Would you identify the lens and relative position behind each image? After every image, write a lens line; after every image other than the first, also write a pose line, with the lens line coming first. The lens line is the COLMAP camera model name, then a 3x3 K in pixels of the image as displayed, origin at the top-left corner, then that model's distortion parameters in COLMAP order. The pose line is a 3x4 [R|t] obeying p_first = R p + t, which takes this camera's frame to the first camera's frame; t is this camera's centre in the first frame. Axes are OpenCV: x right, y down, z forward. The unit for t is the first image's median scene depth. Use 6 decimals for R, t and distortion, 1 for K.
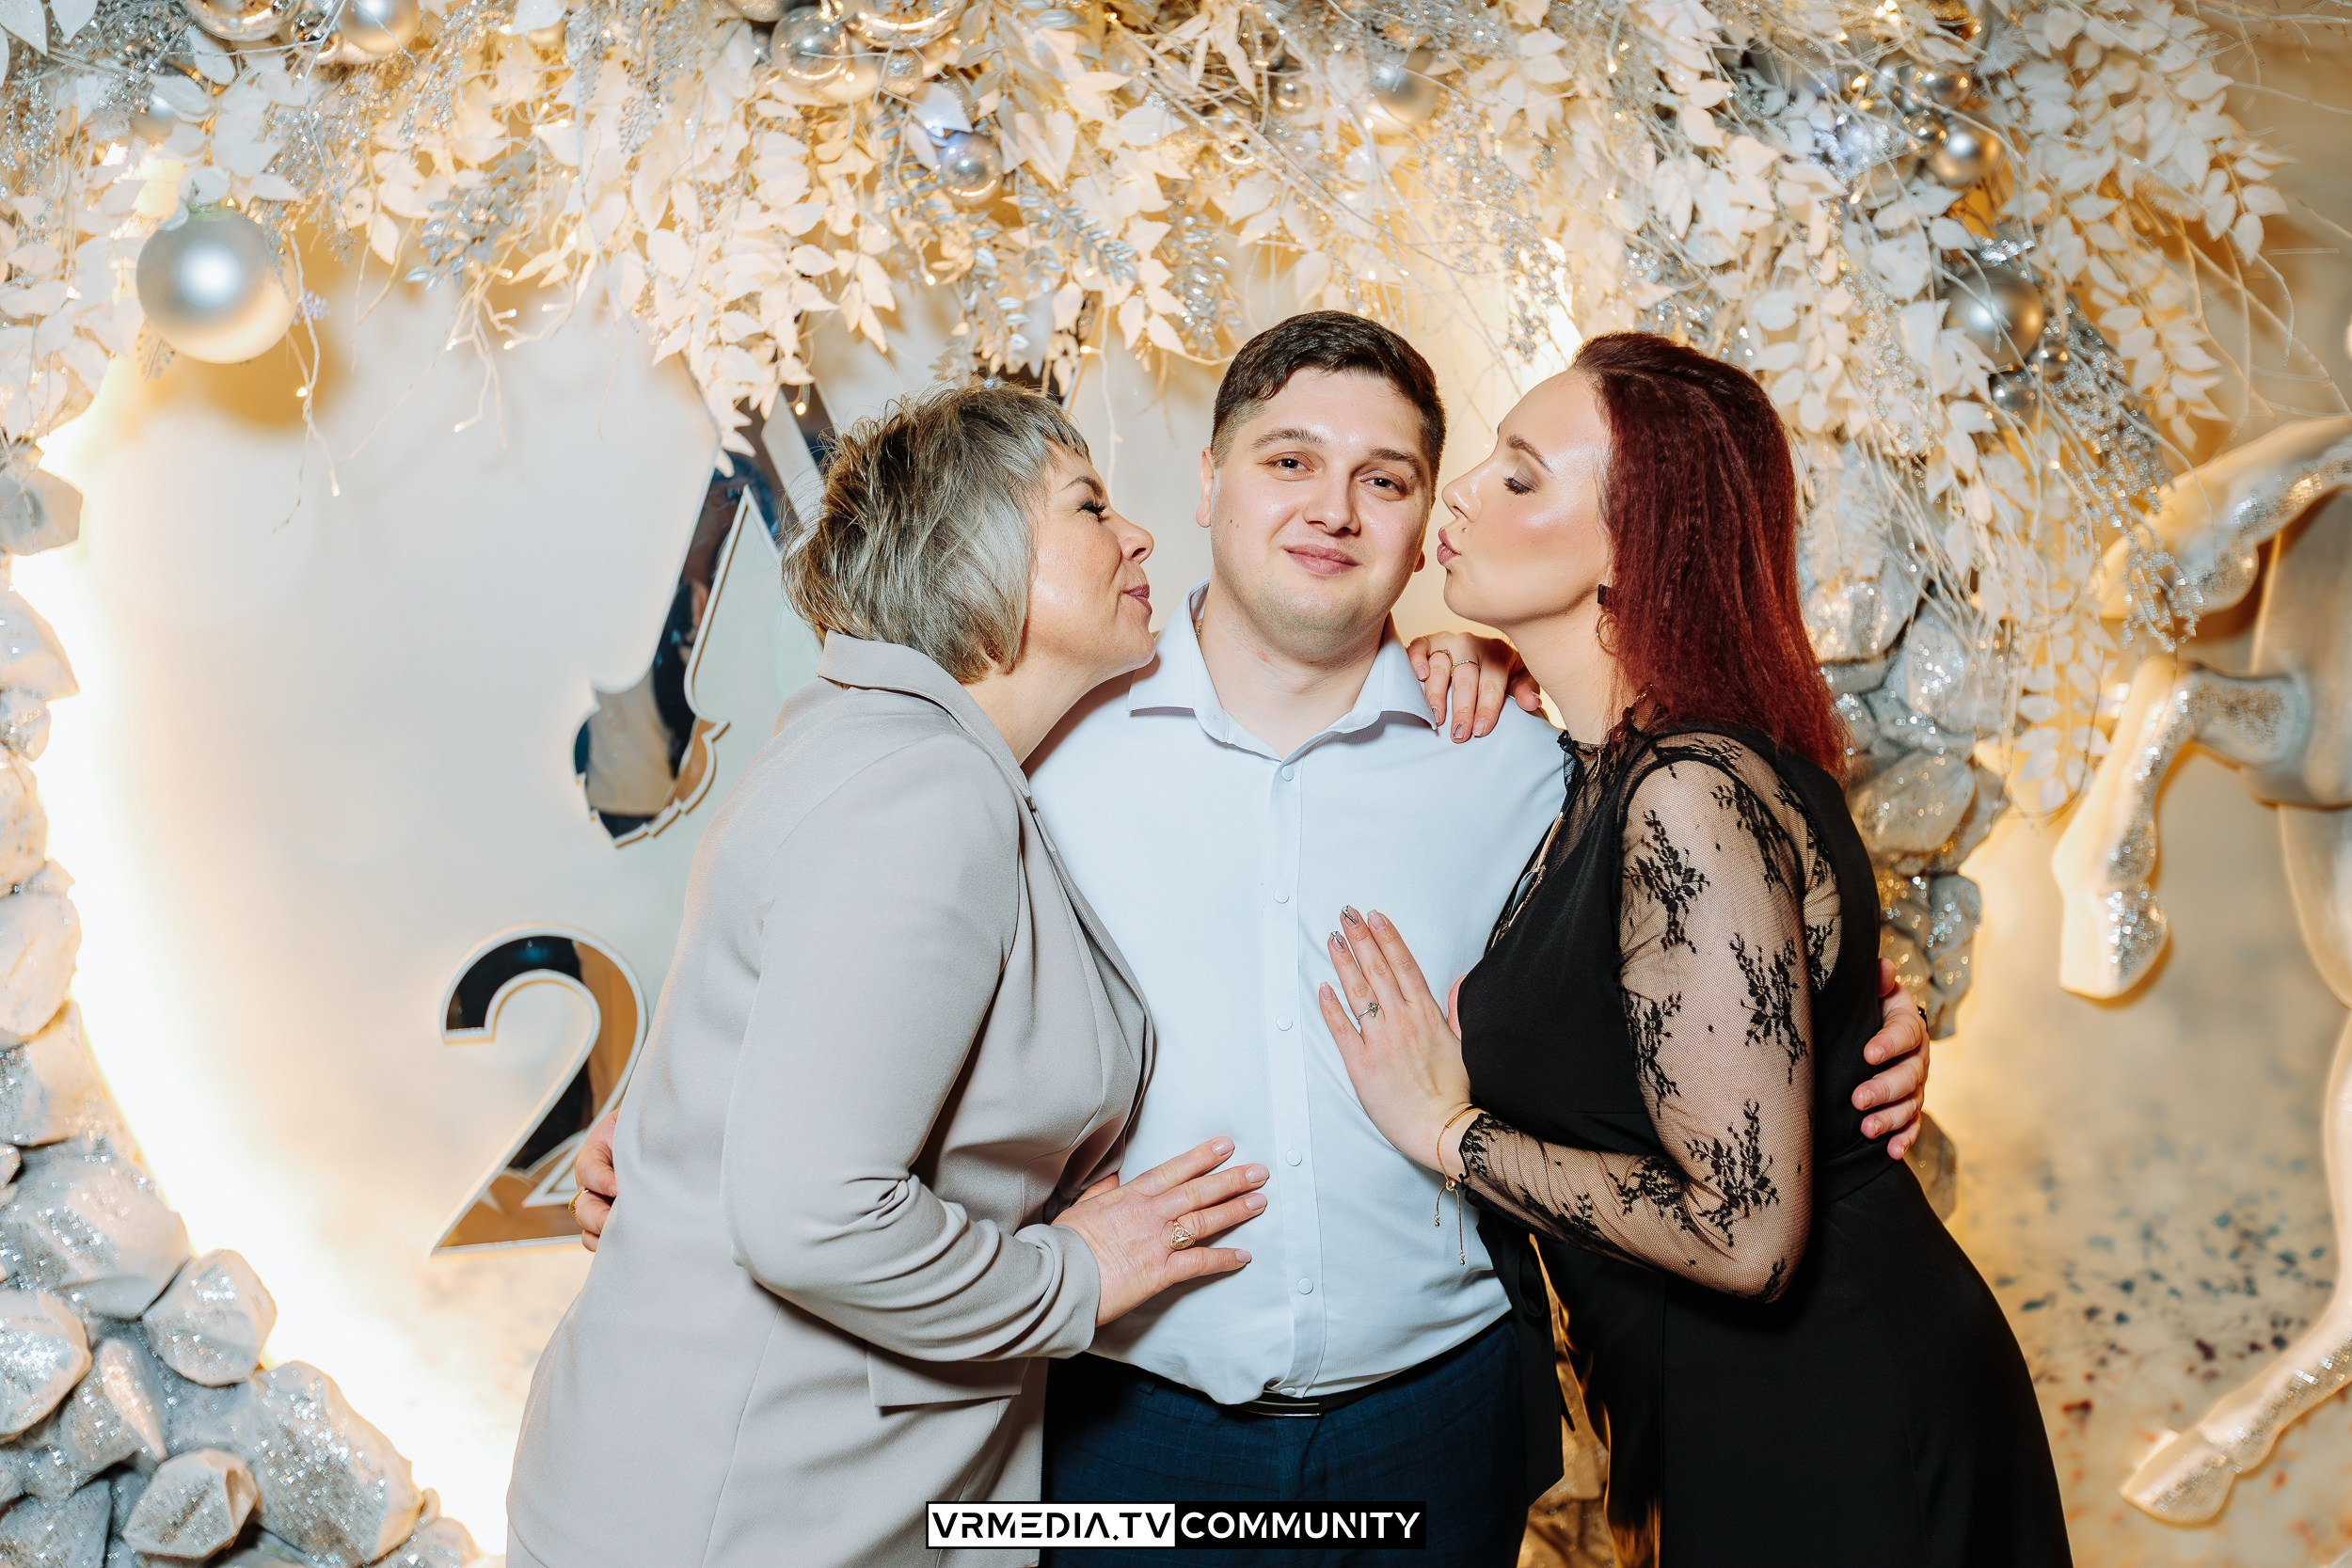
lens RADIAL K [[2269.4, 0, 1164.0], [0, 2269.4, 790.0], [0, 0, 1]] dist [-0.012653, 0.008631]
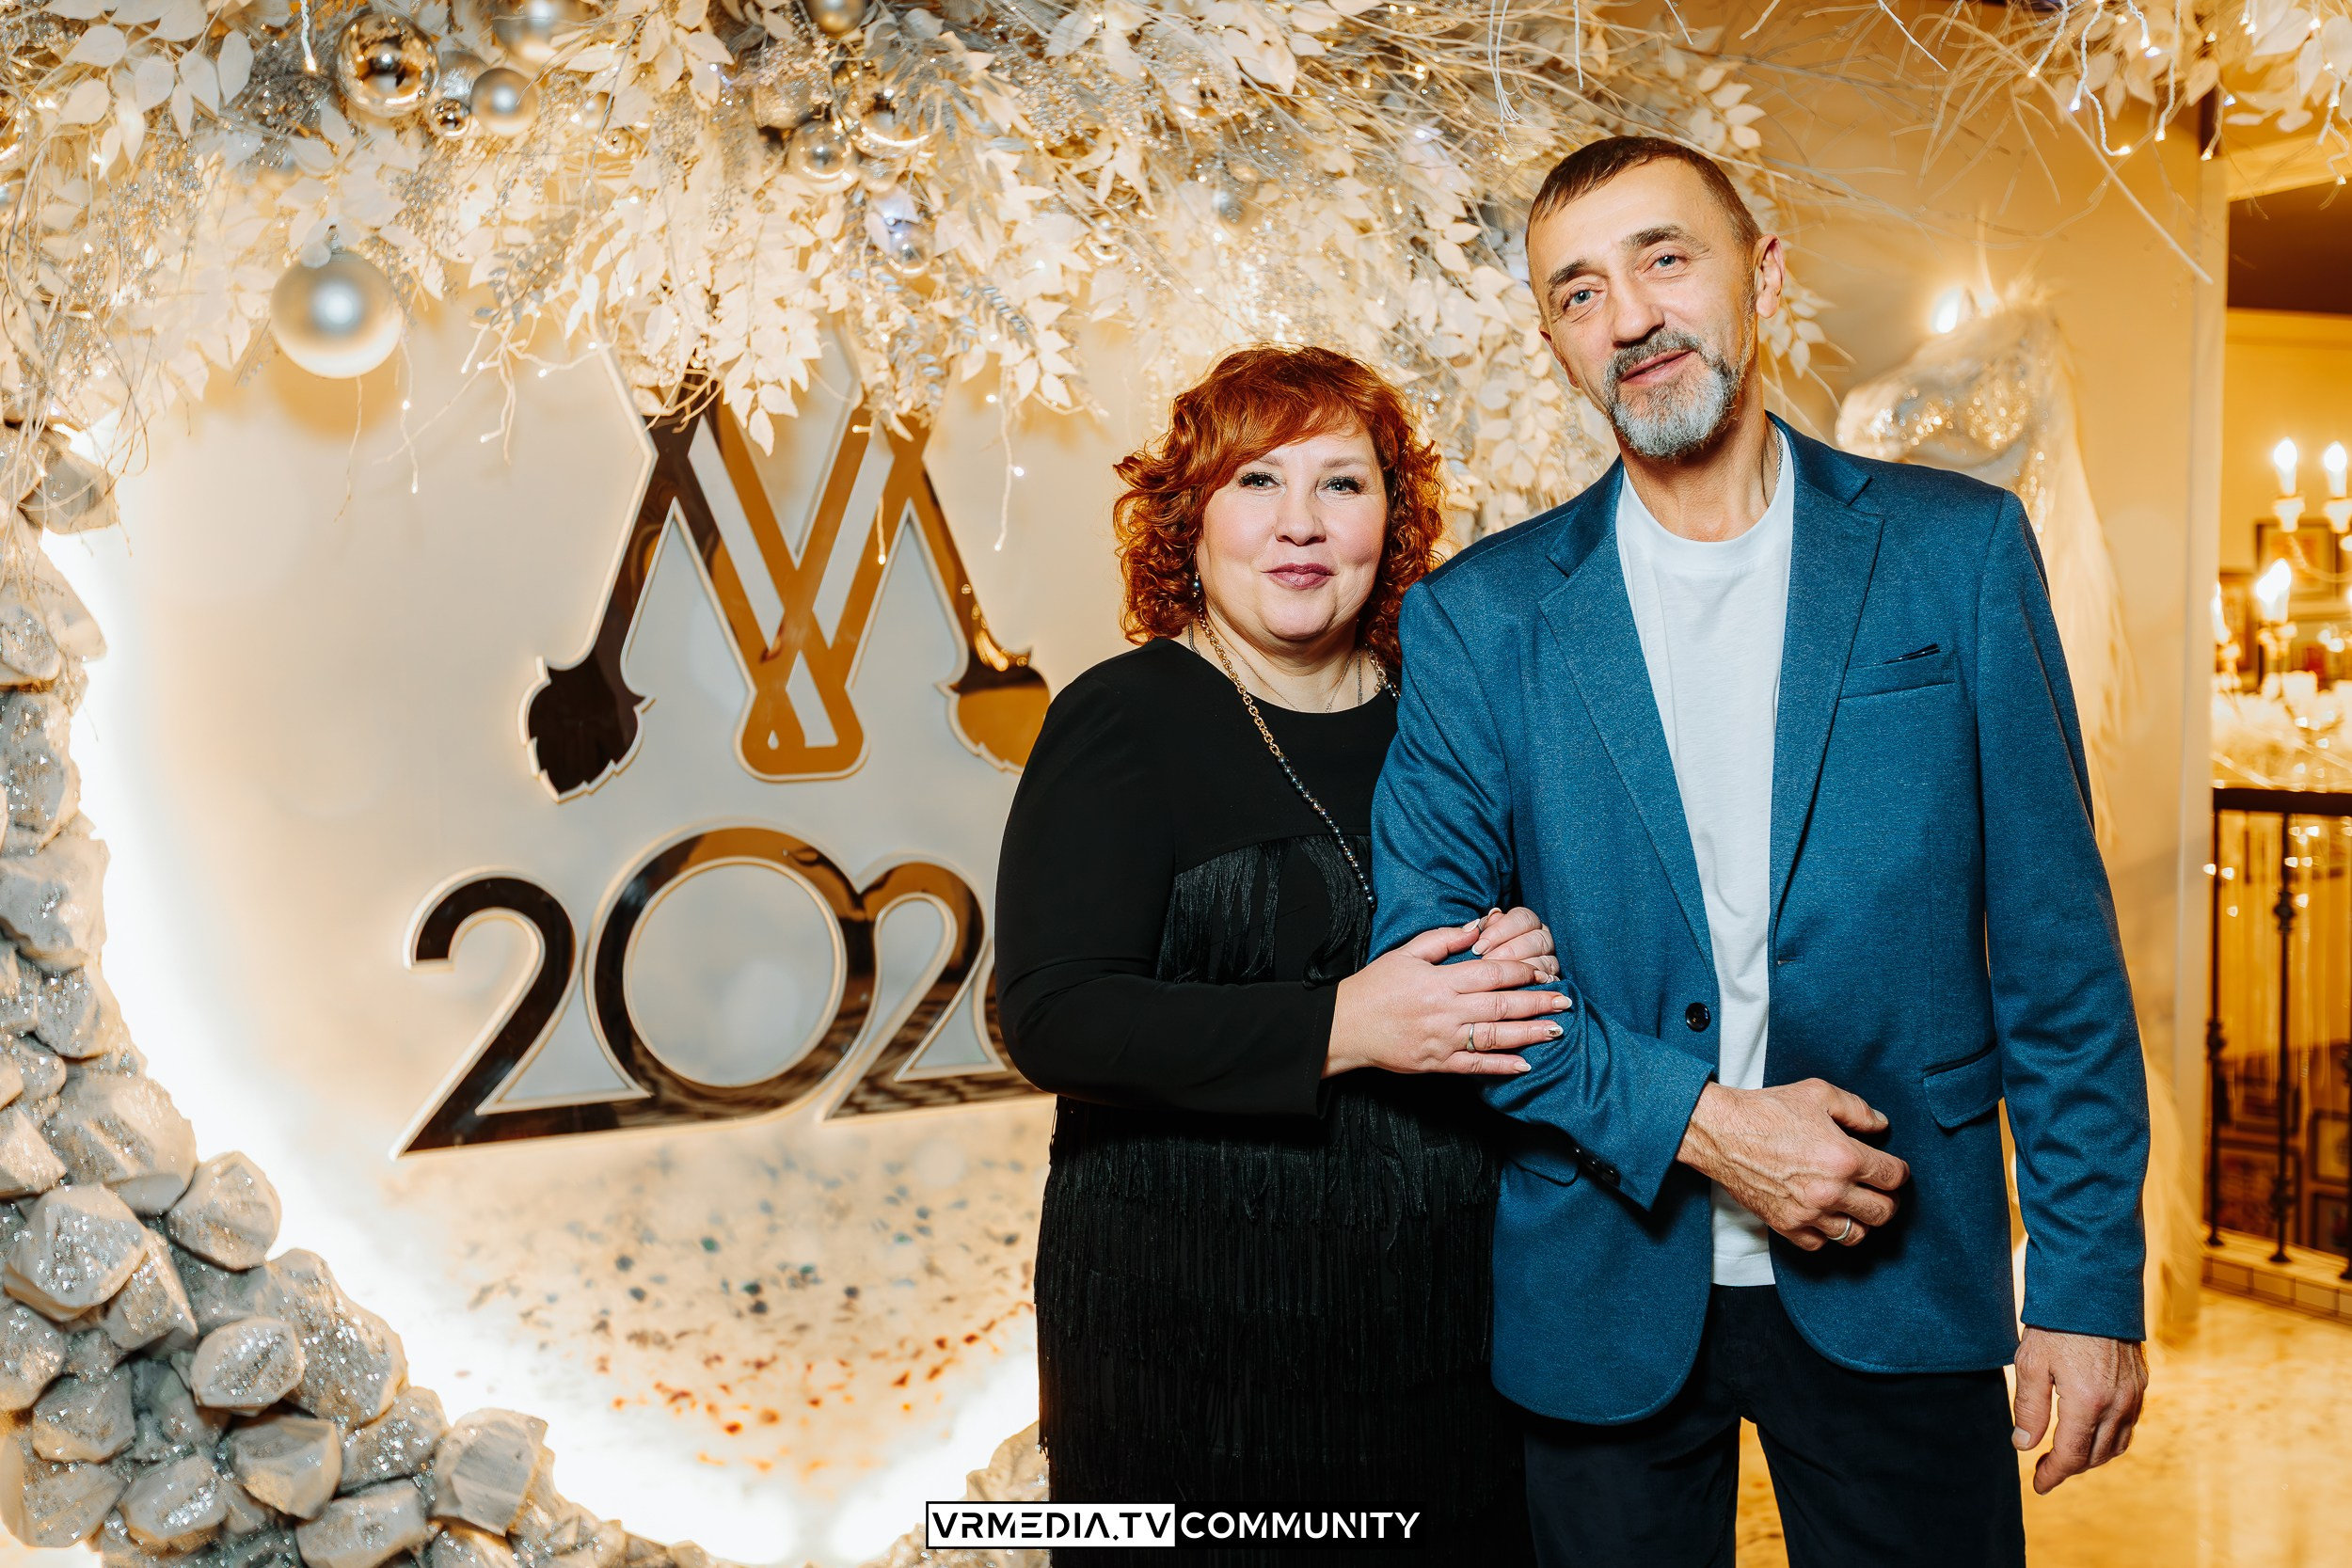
lens RADIAL K [[2456.3, 0, 1170.6], [0, 2456.3, 789.5], [0, 0, 1]] dist [-0.015849, 0.014309]
pose [[0.956714, 0.003222, 0.291011, -0.336736], [0.004192, 0.999682, -0.024849, 0.056410], [-0.290999, 0.024994, 0.956397, -0.324134]]
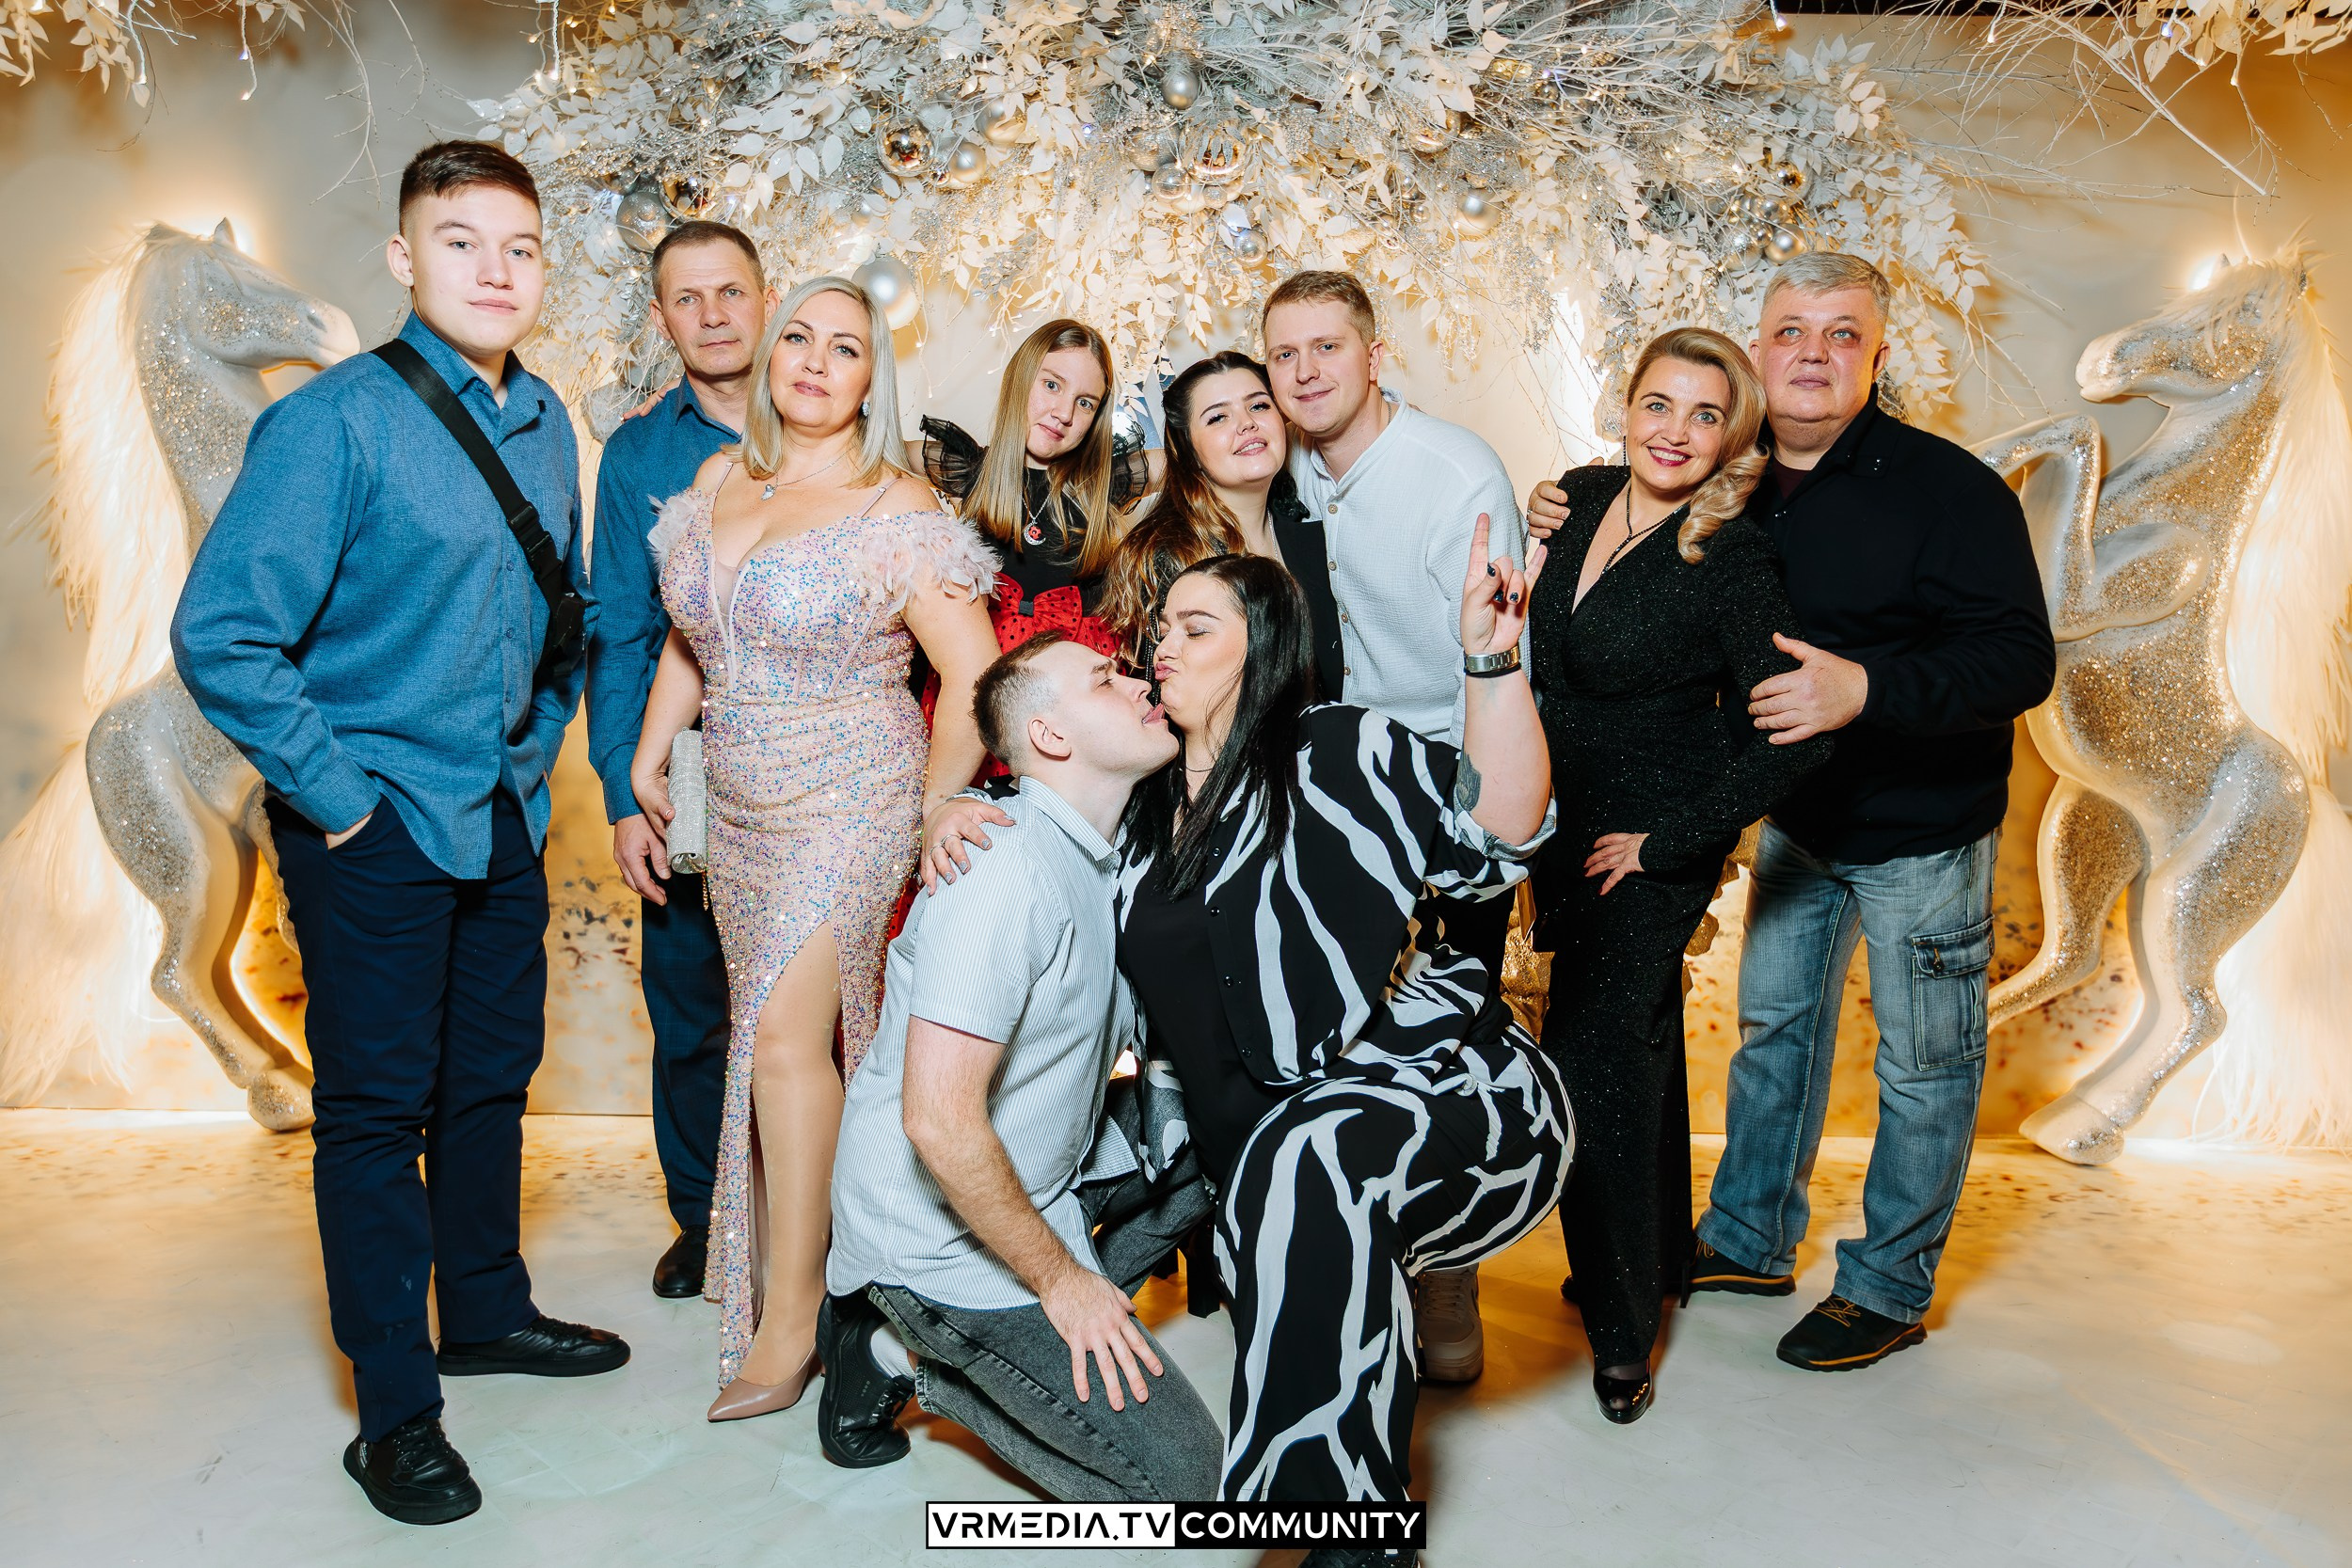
lens RADIAL K [[1661.3, 0, 1166.6], [0, 1661.3, 758.7], [0, 0, 1]] dist [0.002875, -0.004089]
pose [[0.979093, 0.070263, -0.190895, 0.147254], [-0.073952, 0.997186, -0.012258, 0.187547], [0.189496, 0.026119, 0.981534, -0.409946]]
